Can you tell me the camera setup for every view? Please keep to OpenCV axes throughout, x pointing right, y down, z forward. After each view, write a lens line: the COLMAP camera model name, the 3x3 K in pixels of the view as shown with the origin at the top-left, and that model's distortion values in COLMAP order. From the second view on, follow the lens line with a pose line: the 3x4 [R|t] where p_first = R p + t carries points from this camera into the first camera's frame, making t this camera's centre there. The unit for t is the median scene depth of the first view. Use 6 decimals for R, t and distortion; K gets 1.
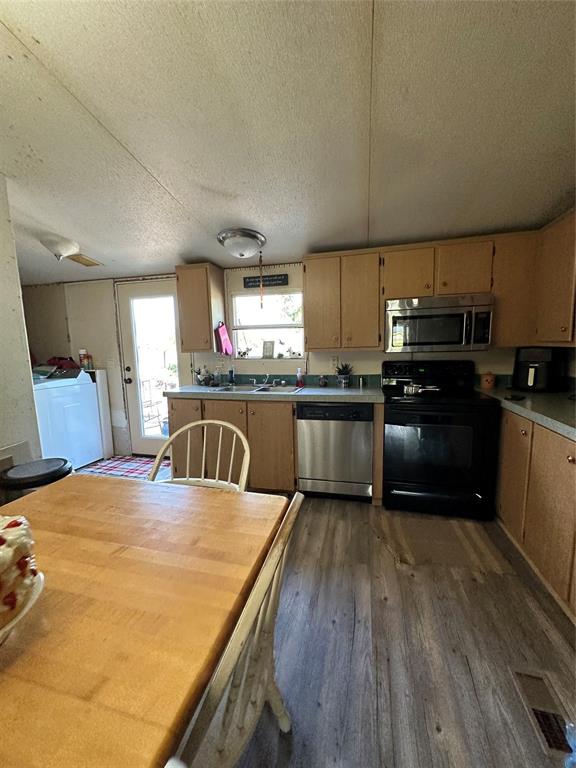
lens RADIAL K [[306.0, 0, 286.9], [0, 306.0, 384.2], [0, 0, 1]] dist [-0.002169, 0.000641]
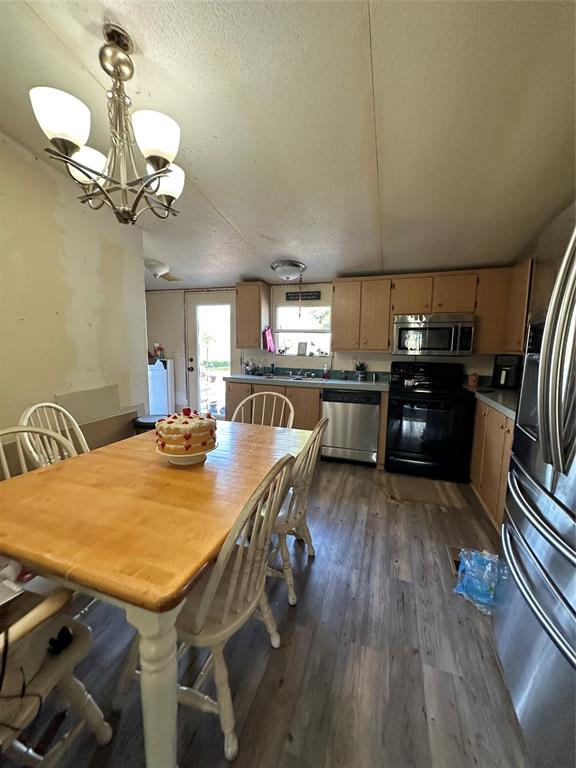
lens RADIAL K [[306.0, 0, 286.9], [0, 306.0, 384.2], [0, 0, 1]] dist [-0.002169, 0.000641]
pose [[0.995933, 0.049311, -0.075398, -0.023744], [-0.049639, 0.998764, -0.002472, 0.046125], [0.075183, 0.006205, 0.997150, -0.320102]]
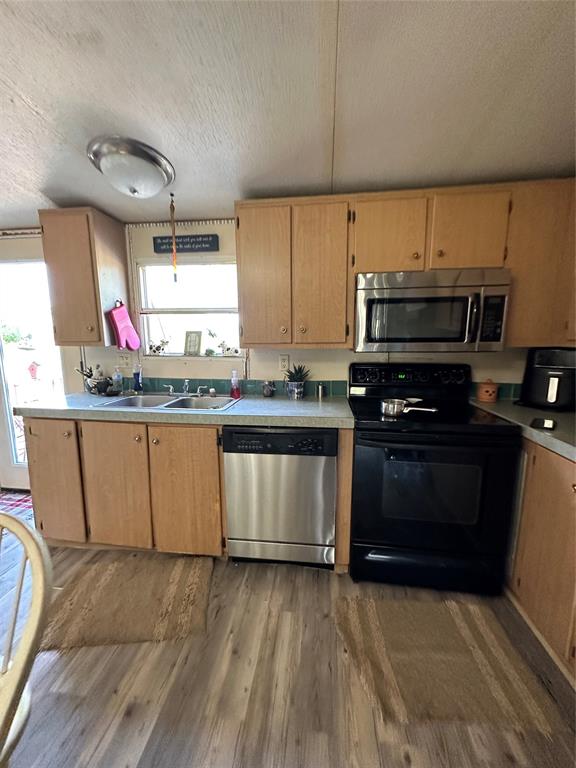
lens RADIAL K [[306.0, 0, 286.9], [0, 306.0, 384.2], [0, 0, 1]] dist [-0.002169, 0.000641]
pose [[0.992005, 0.001472, 0.126190, 0.076564], [-0.004748, 0.999659, 0.025664, -0.043426], [-0.126109, -0.026058, 0.991674, 0.308300]]
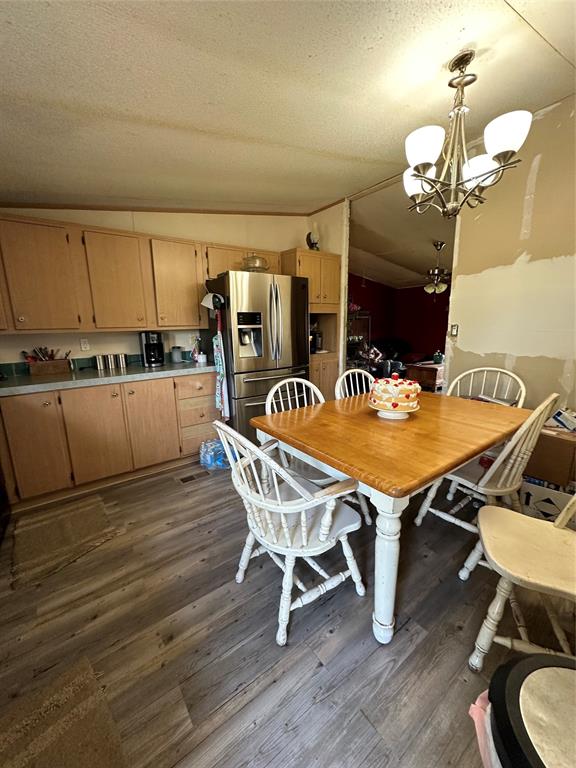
lens RADIAL K [[306.0, 0, 286.9], [0, 306.0, 384.2], [0, 0, 1]] dist [-0.002169, 0.000641]
pose [[-0.770664, -0.087190, 0.631249, -0.473139], [0.117743, 0.954056, 0.275523, -0.090558], [-0.626270, 0.286661, -0.724991, 0.827026]]
